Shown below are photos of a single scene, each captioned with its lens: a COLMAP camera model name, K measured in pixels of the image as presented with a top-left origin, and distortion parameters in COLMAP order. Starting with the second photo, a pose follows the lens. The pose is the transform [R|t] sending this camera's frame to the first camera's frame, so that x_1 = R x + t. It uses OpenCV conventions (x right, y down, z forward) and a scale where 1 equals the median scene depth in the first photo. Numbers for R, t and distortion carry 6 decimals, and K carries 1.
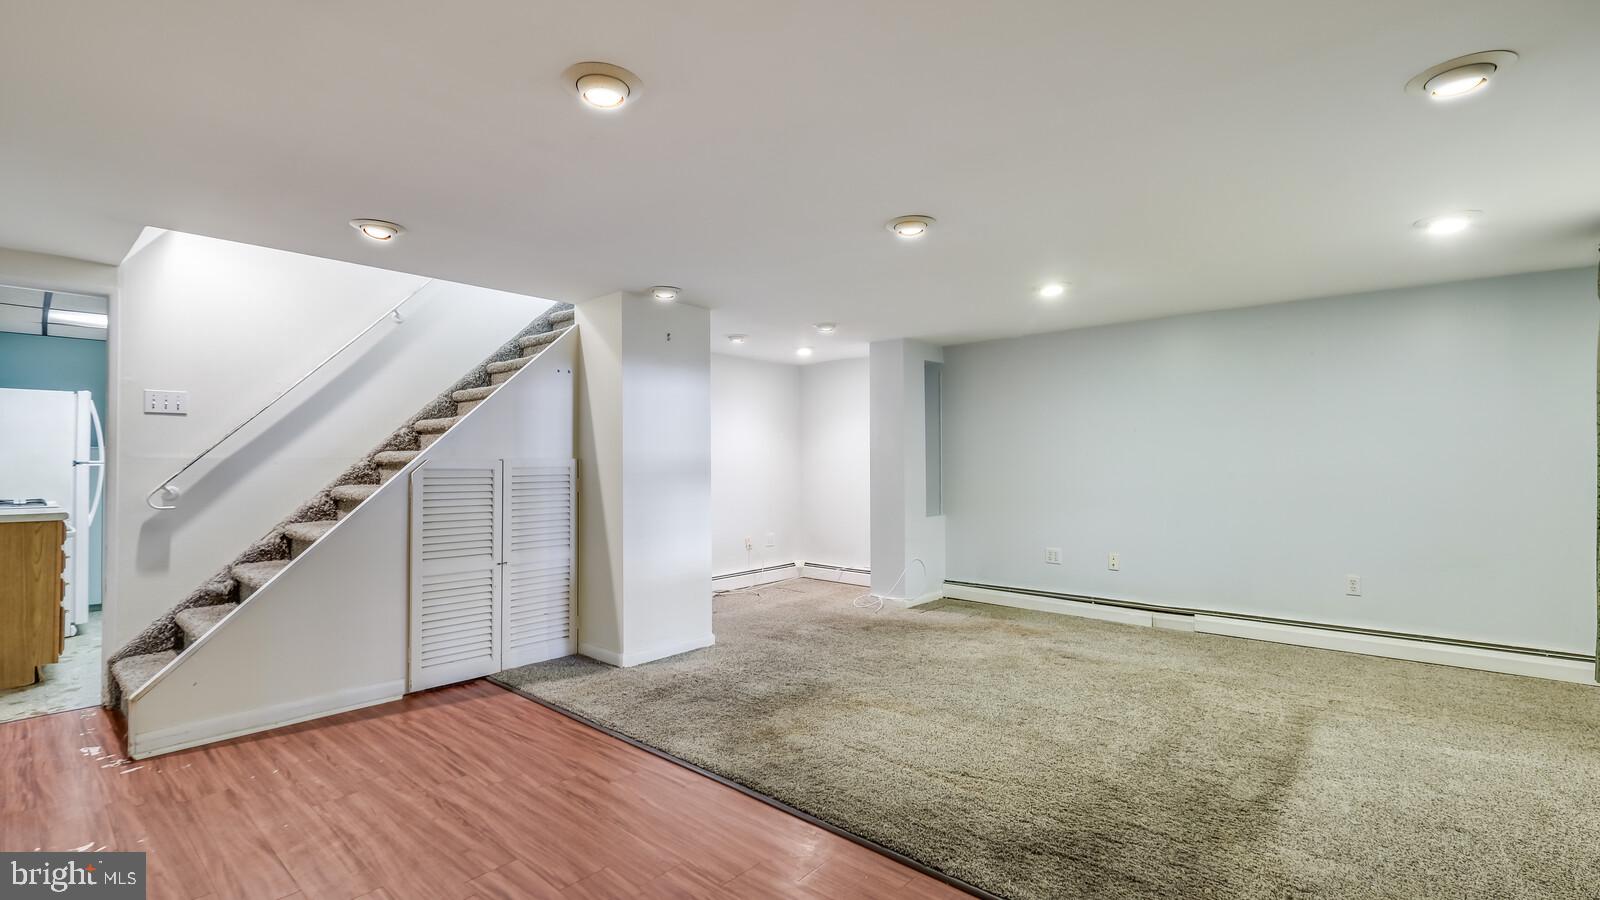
lens RADIAL K [[702.1, 0, 796.9], [0, 702.1, 451.1], [0, 0, 1]] dist [0.000463, -0.000471]
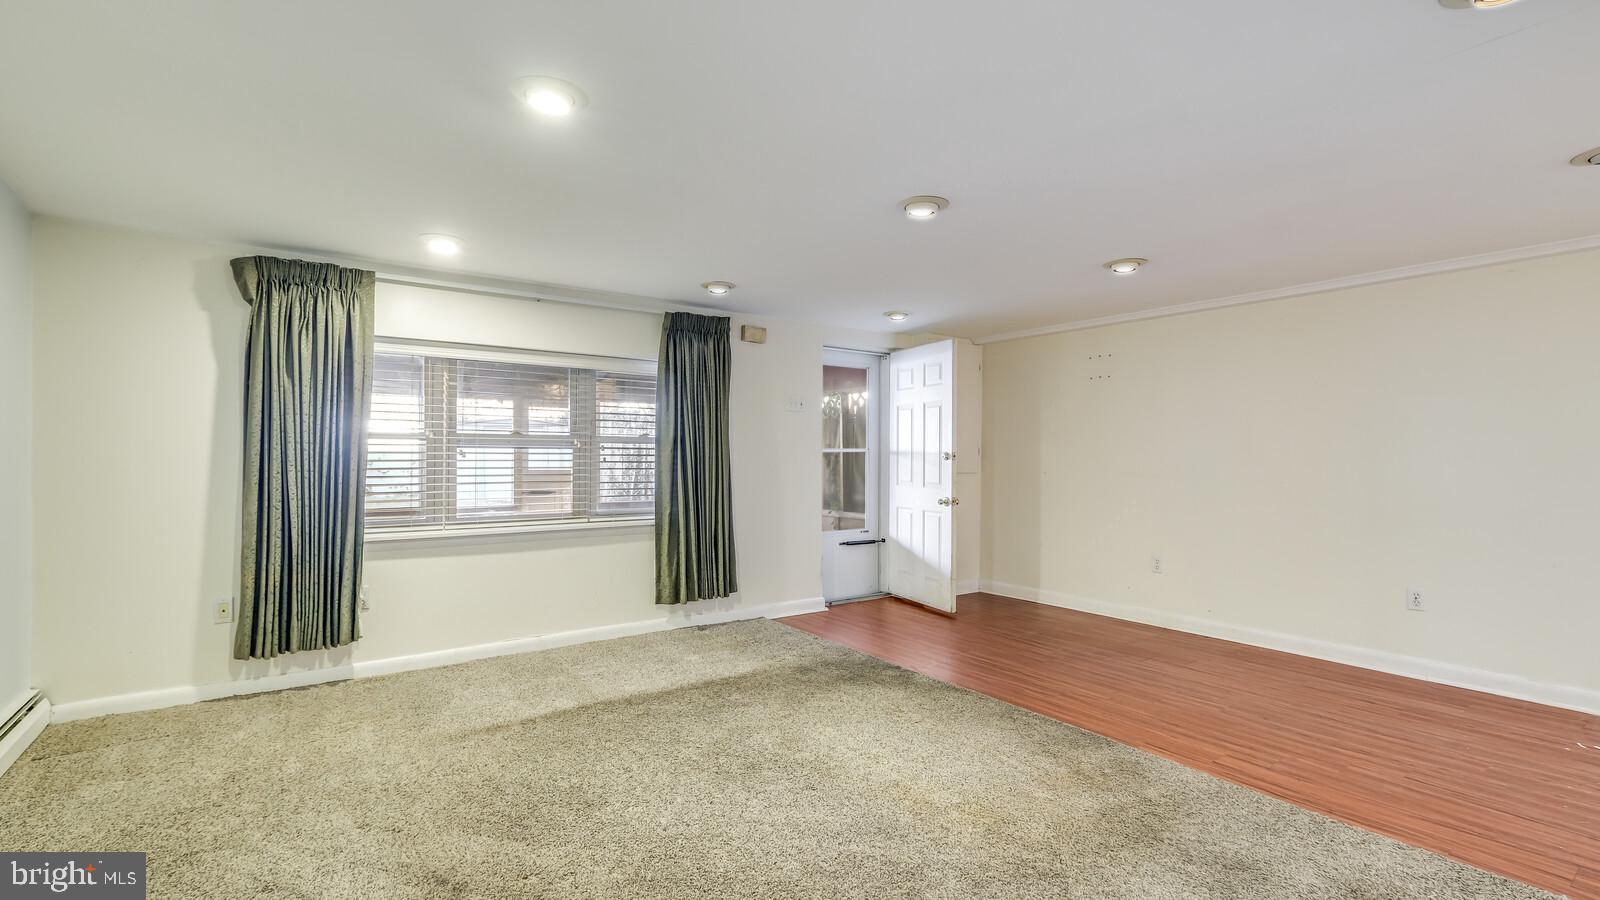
lens RADIAL K [[702.1, 0, 796.9], [0, 702.1, 451.1], [0, 0, 1]] dist [0.000463, -0.000471]
pose [[-0.975405, 0.002488, 0.220408, 0.110380], [-0.002204, 0.999776, -0.021039, 0.030311], [-0.220411, -0.021008, -0.975181, 1.831349]]
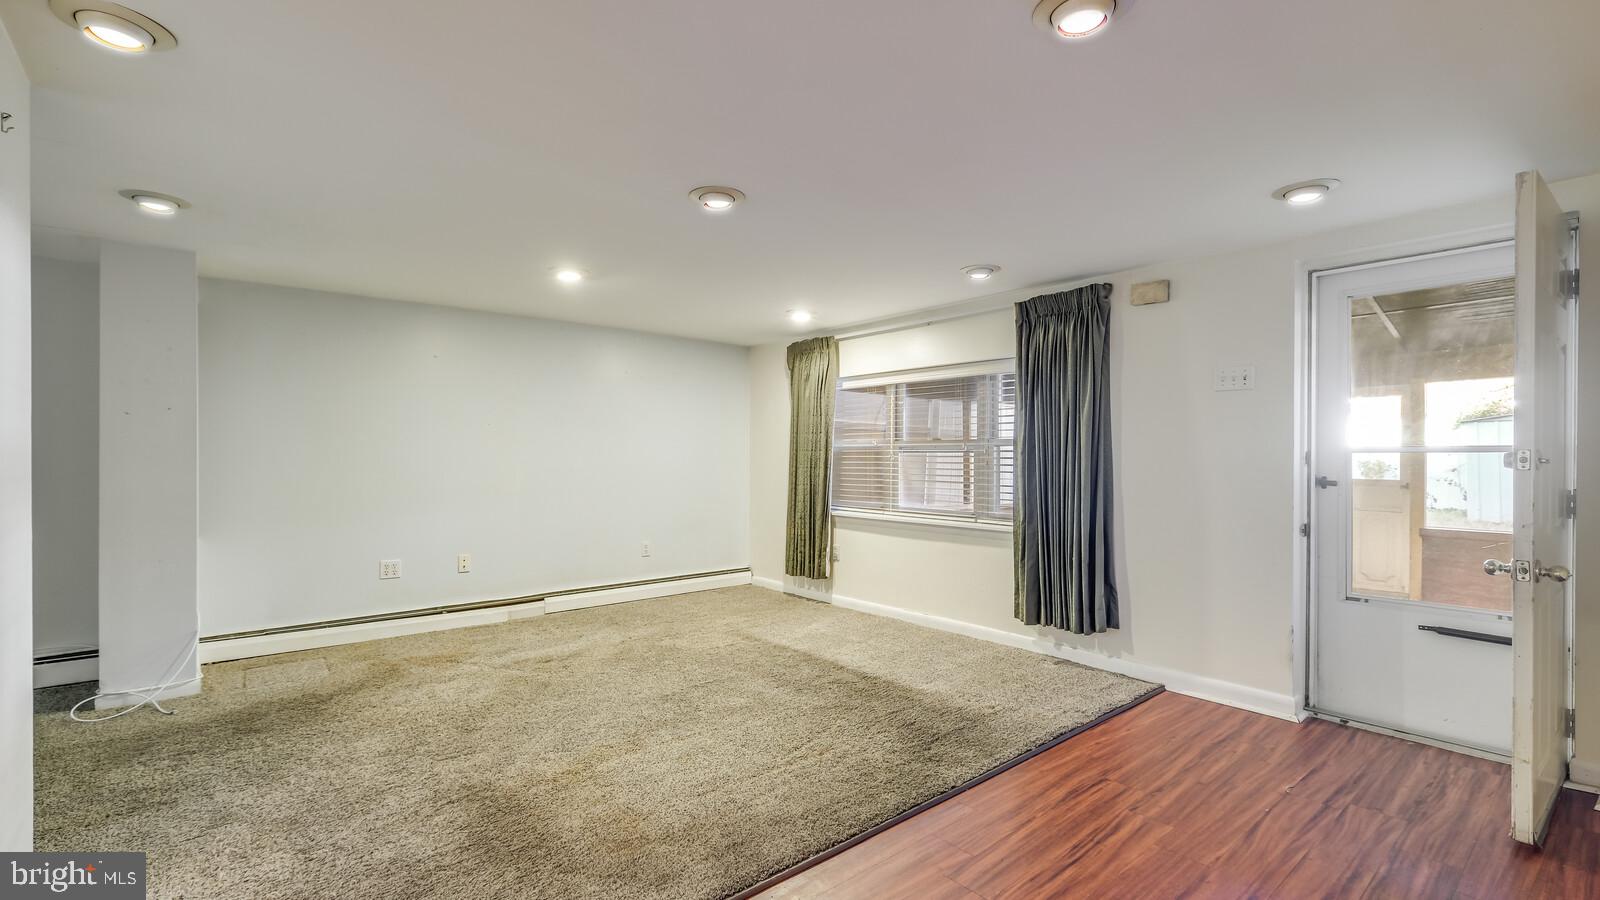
lens RADIAL K [[702.1, 0, 796.9], [0, 702.1, 451.1], [0, 0, 1]] dist [0.000463, -0.000471]
pose [[0.144960, 0.014273, 0.989335, -0.679865], [-0.018228, 0.999765, -0.011753, 0.019259], [-0.989270, -0.016330, 0.145186, 0.710009]]
